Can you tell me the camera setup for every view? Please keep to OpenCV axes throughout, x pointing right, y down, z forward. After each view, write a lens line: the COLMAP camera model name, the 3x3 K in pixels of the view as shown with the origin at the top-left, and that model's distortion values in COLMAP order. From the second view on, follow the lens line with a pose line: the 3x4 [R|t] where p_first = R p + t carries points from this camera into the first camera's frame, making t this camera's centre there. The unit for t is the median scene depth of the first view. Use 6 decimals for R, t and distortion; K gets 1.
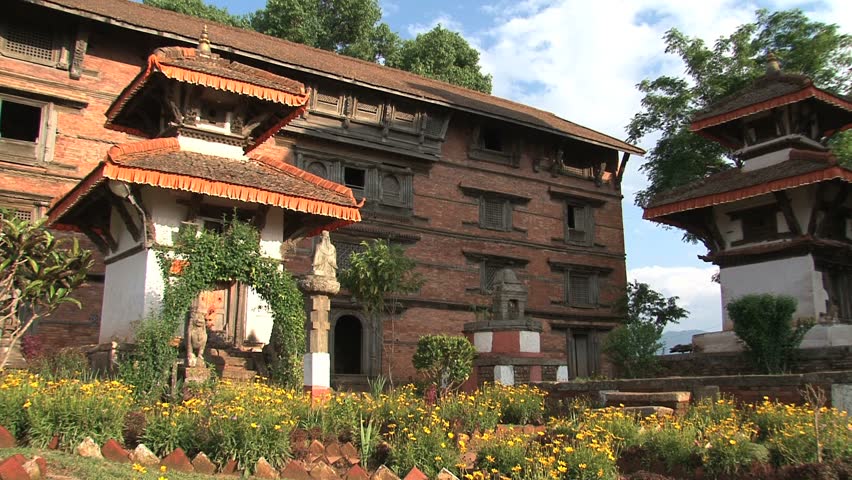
lens RADIAL K [[755.5, 0, 434.2], [0, 755.5, 248.0], [0, 0, 1]] dist [-0.208641, 0.239350]
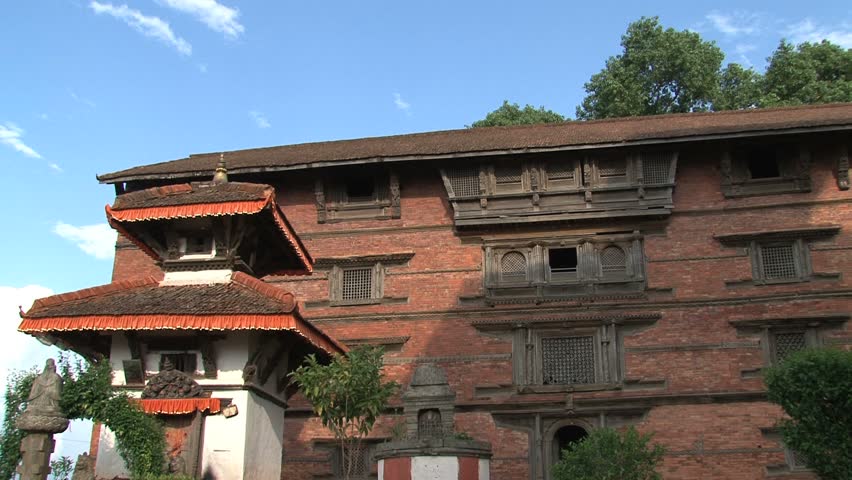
lens RADIAL K [[755.5, 0, 434.2], [0, 755.5, 248.0], [0, 0, 1]] dist [-0.208641, 0.239350]
pose [[0.729530, -0.227306, -0.645072, 0.316934], [0.137695, 0.972659, -0.187016, 0.029762], [0.669945, 0.047611, 0.740883, 0.272625]]
